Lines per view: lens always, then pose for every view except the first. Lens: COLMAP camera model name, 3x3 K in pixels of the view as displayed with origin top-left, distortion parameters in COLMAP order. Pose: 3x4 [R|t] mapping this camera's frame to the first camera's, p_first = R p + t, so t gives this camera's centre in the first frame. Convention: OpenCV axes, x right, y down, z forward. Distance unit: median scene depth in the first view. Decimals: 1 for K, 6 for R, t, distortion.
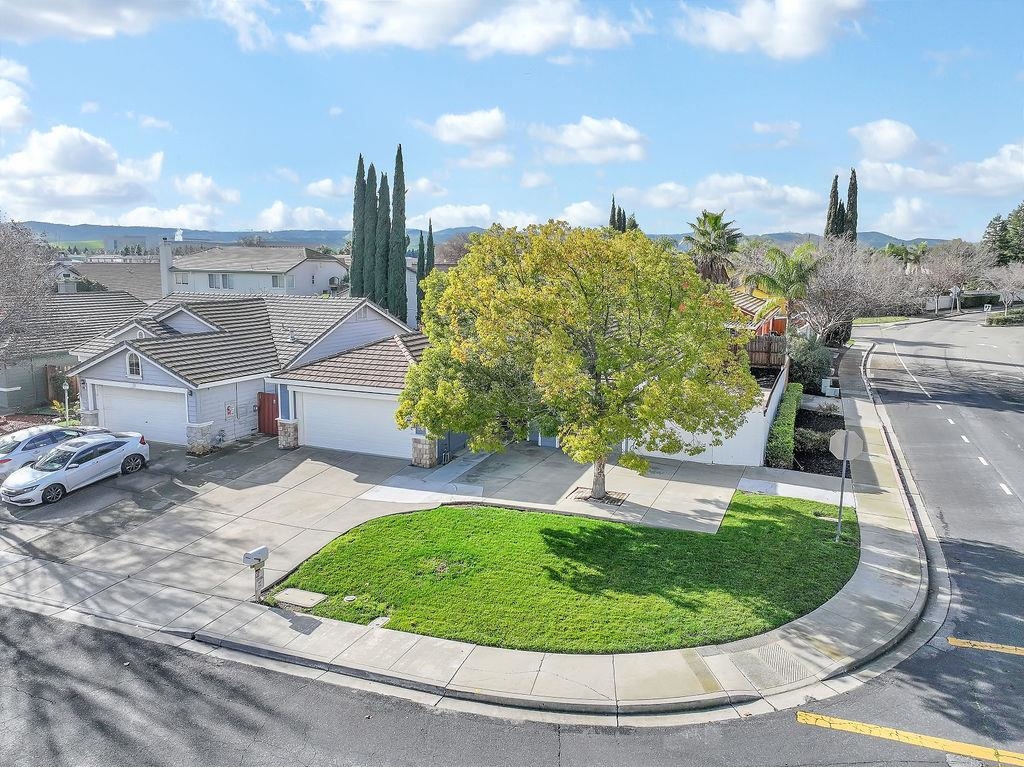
lens RADIAL K [[745.0, 0, 512.8], [0, 745.0, 380.0], [0, 0, 1]] dist [-0.009675, 0.026981]
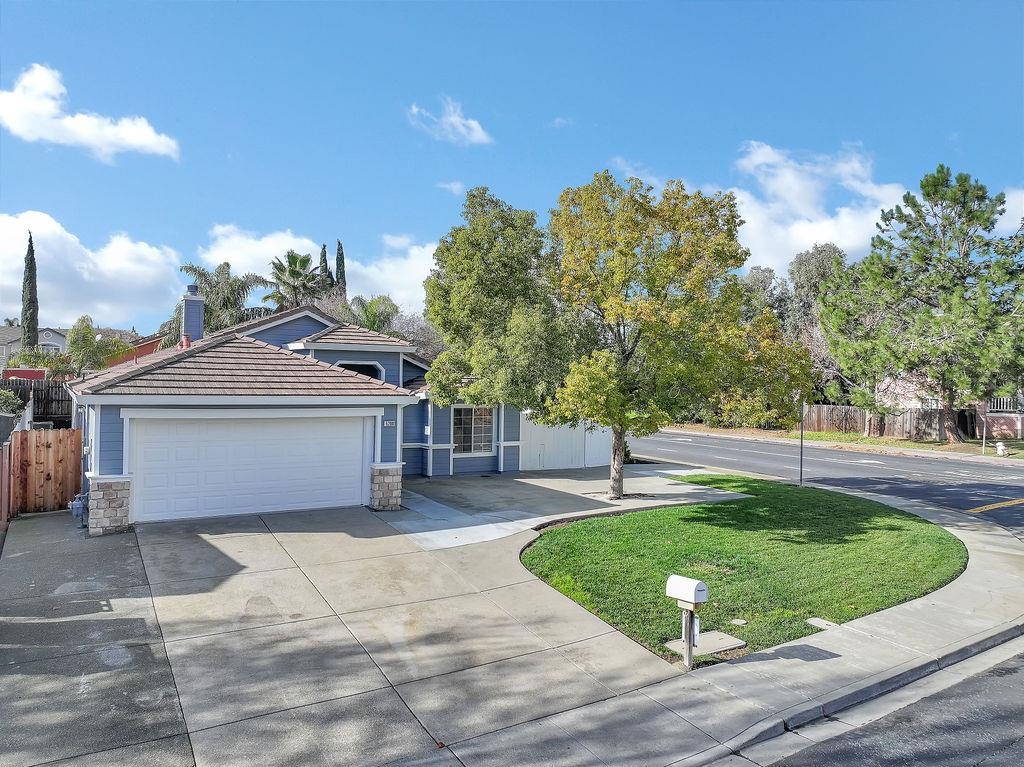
lens RADIAL K [[745.0, 0, 520.8], [0, 745.0, 380.0], [0, 0, 1]] dist [-0.009675, 0.026981]
pose [[0.574680, -0.002244, 0.818375, -0.821591], [0.116636, 0.990013, -0.079190, 0.088869], [-0.810024, 0.140961, 0.569203, 0.660403]]
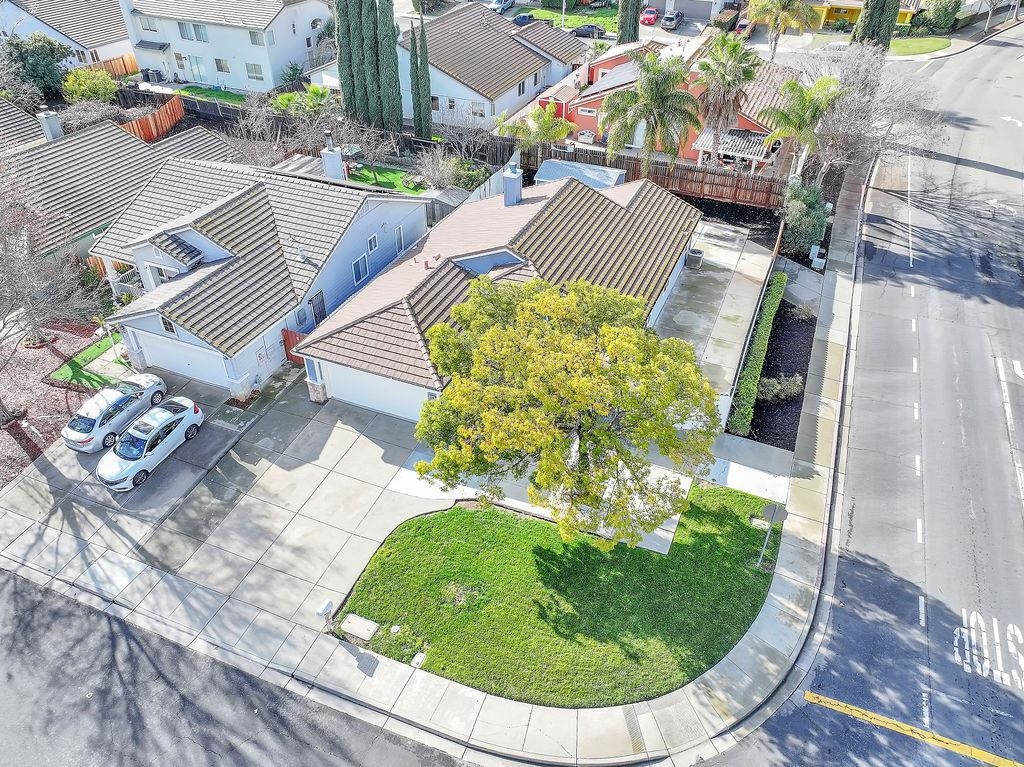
lens RADIAL K [[745.0, 0, 512.3], [0, 745.0, 382.7], [0, 0, 1]] dist [-0.009675, 0.026981]
pose [[0.999975, -0.002818, -0.006490, 0.010387], [0.005547, 0.881668, 0.471837, -0.696183], [0.004392, -0.471862, 0.881662, -0.011401]]
